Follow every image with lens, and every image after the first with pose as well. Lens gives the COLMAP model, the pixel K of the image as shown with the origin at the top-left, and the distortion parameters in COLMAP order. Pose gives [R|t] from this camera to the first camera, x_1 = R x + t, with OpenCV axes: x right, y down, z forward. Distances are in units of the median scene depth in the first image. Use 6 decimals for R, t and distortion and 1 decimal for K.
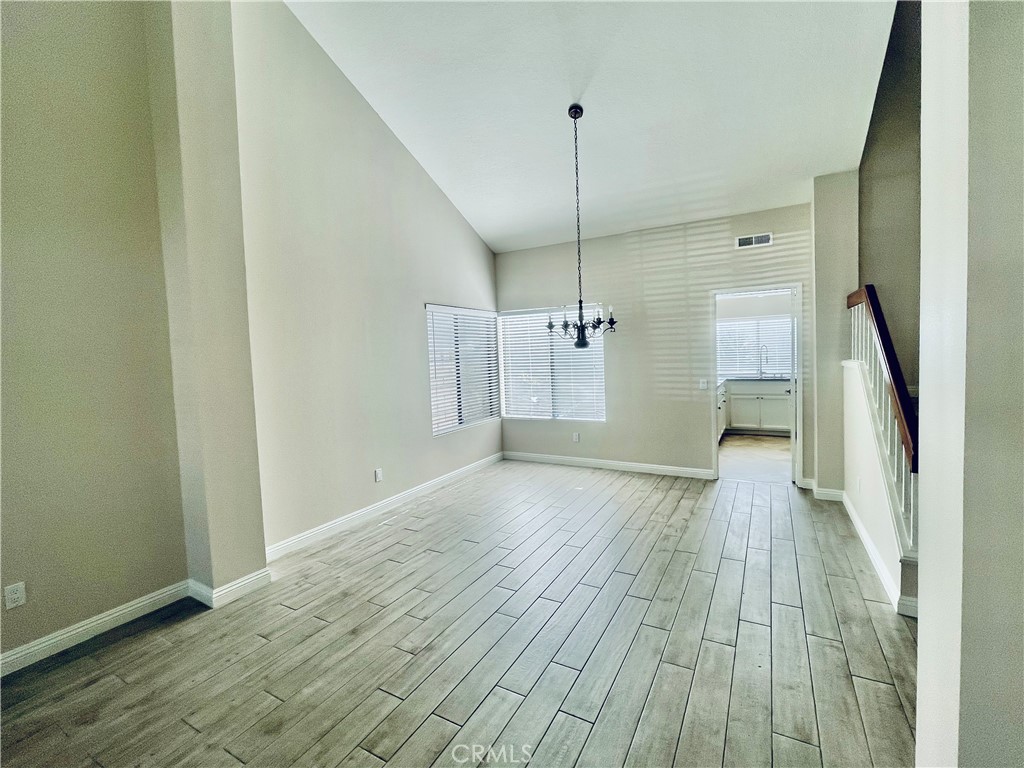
lens RADIAL K [[453.9, 0, 512.4], [0, 453.9, 379.1], [0, 0, 1]] dist [-0.000460, 0.000086]
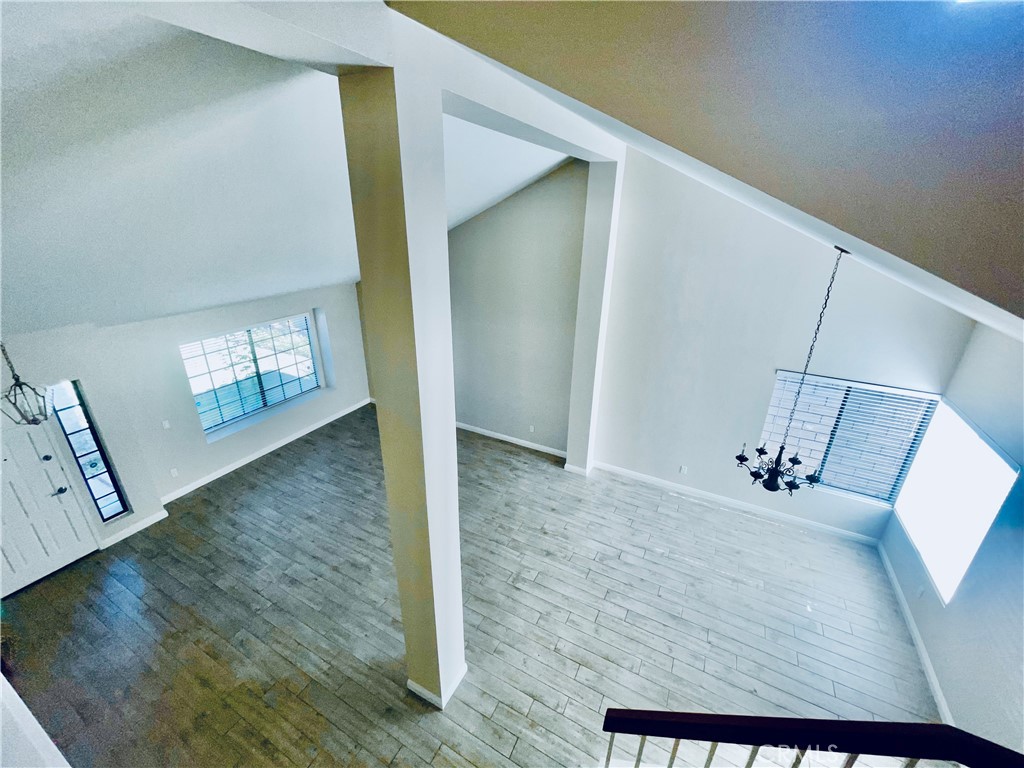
lens RADIAL K [[415.2, 0, 514.3], [0, 415.2, 382.0], [0, 0, 1]] dist [-0.002153, -0.000379]
pose [[0.034601, 0.415222, -0.909062, 1.504578], [-0.081291, 0.907762, 0.411534, -1.056318], [0.996090, 0.059659, 0.065163, 0.625968]]
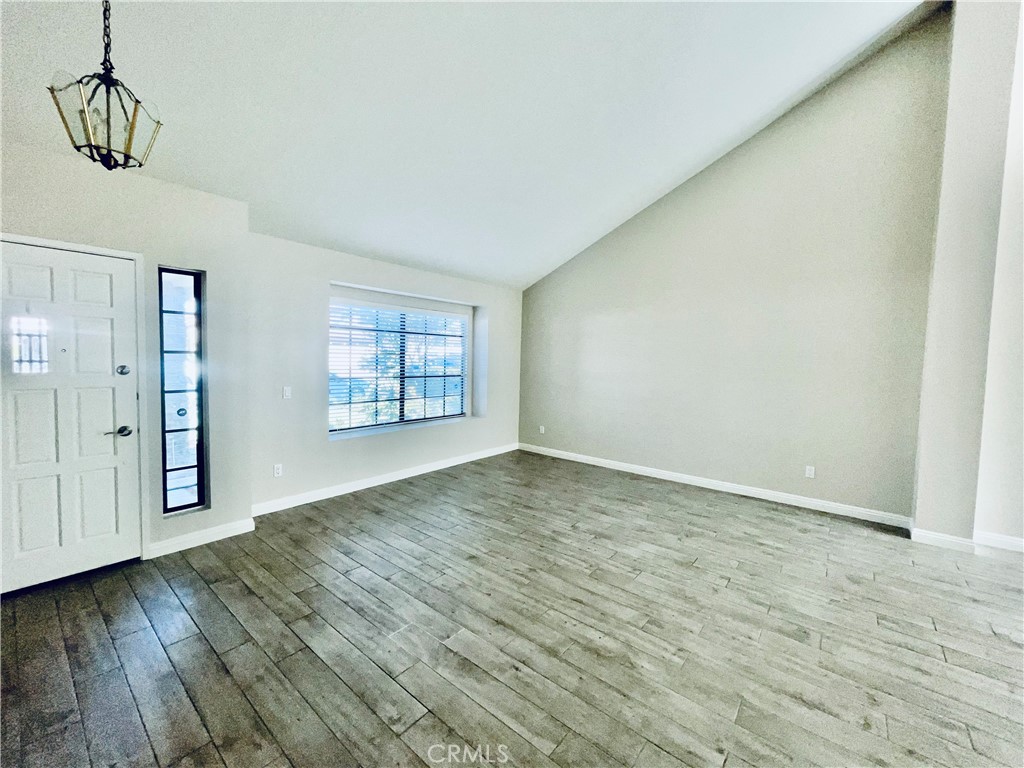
lens RADIAL K [[415.2, 0, 513.7], [0, 415.2, 380.3], [0, 0, 1]] dist [-0.002153, -0.000379]
pose [[-0.165225, 0.094361, -0.981731, 0.861074], [-0.082584, 0.990593, 0.109111, -0.014536], [0.982792, 0.099103, -0.155878, -0.045572]]
